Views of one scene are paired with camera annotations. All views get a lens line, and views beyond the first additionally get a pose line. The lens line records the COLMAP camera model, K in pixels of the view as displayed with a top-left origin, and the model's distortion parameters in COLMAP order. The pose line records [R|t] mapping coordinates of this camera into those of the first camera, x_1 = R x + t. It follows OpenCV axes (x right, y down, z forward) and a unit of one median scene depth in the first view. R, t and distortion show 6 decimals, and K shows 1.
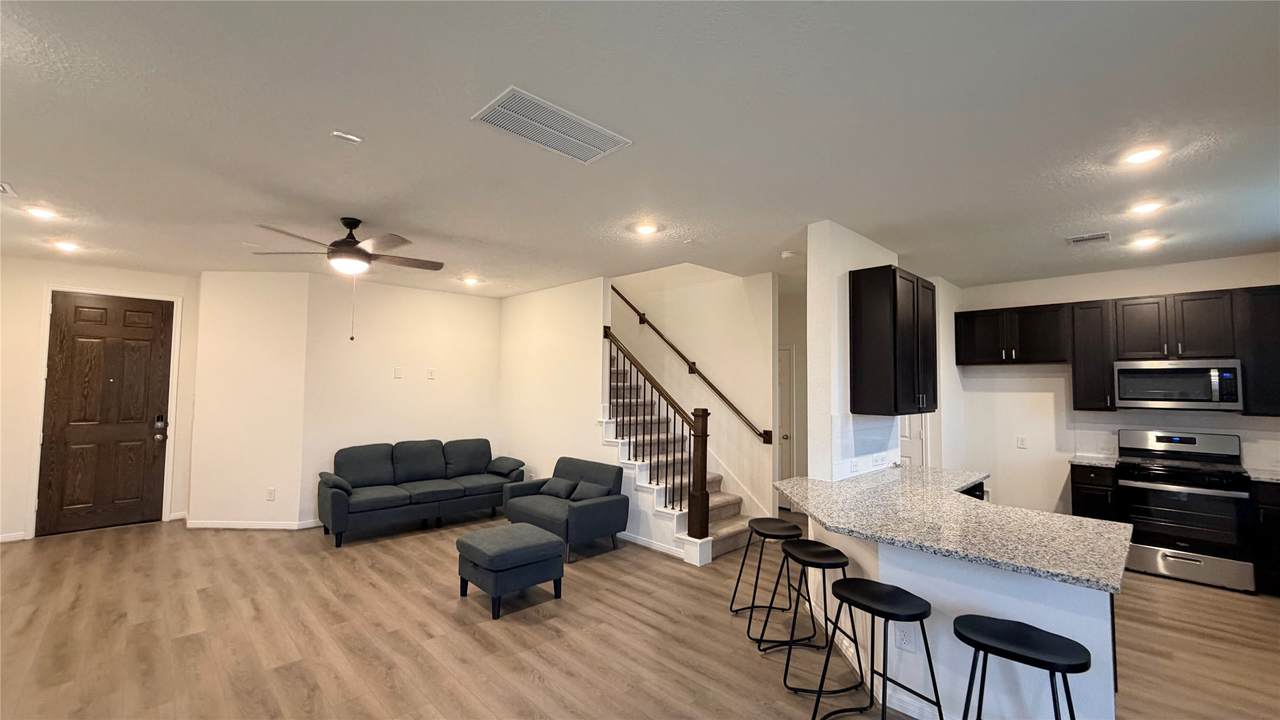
lens RADIAL K [[511.9, 0, 637.4], [0, 511.9, 358.3], [0, 0, 1]] dist [0.000591, -0.000150]
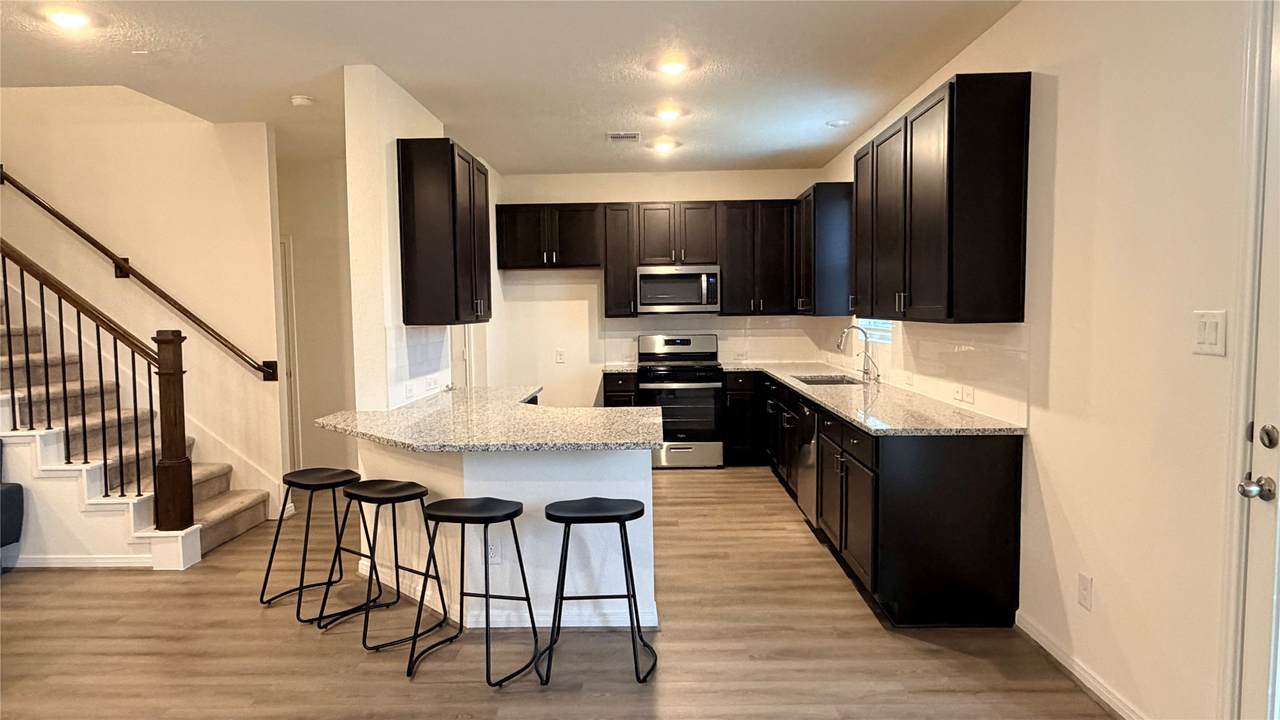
lens RADIAL K [[781.3, 0, 644.3], [0, 781.3, 366.4], [0, 0, 1]] dist [0.009823, -0.000907]
pose [[0.708535, -0.074339, 0.701749, -0.154443], [-0.015428, 0.992566, 0.120724, 0.017830], [-0.705507, -0.096364, 0.702121, -0.102909]]
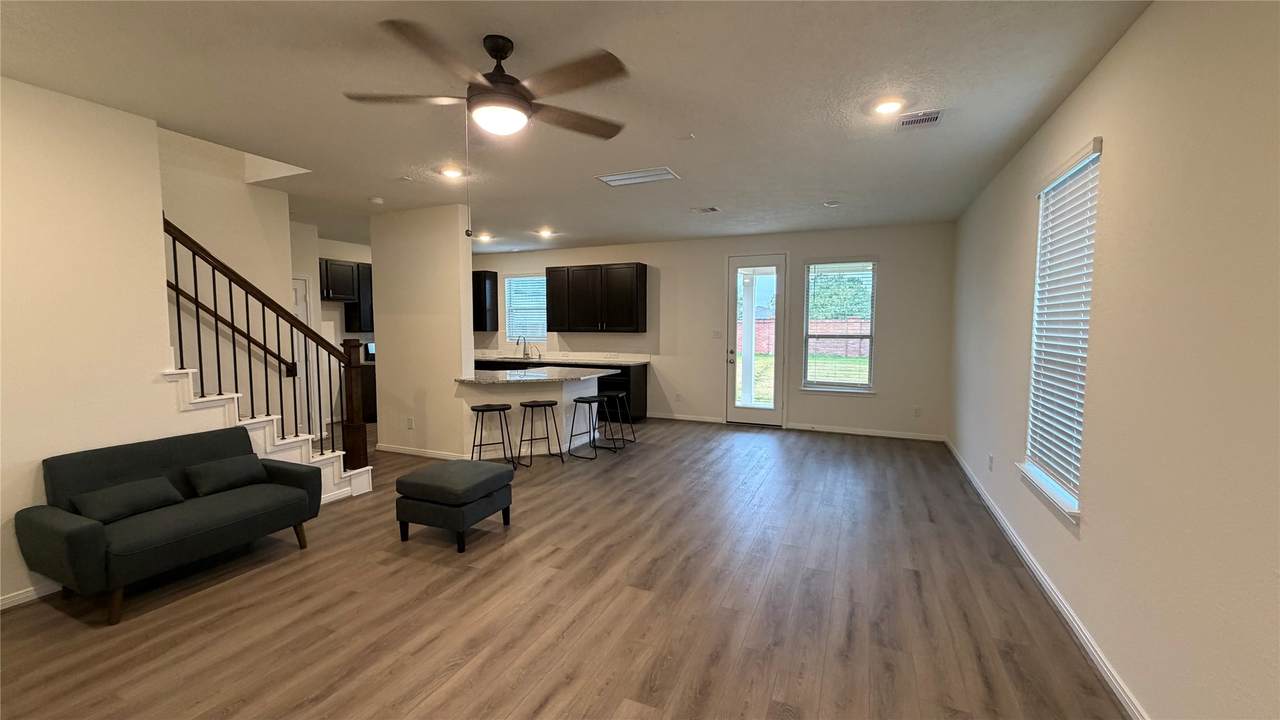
lens RADIAL K [[511.9, 0, 644.3], [0, 511.9, 354.0], [0, 0, 1]] dist [0.000591, -0.000150]
pose [[-0.382923, -0.065962, 0.921422, -1.069653], [-0.056208, 0.997263, 0.048032, 0.052898], [-0.922069, -0.033398, -0.385582, 0.936897]]
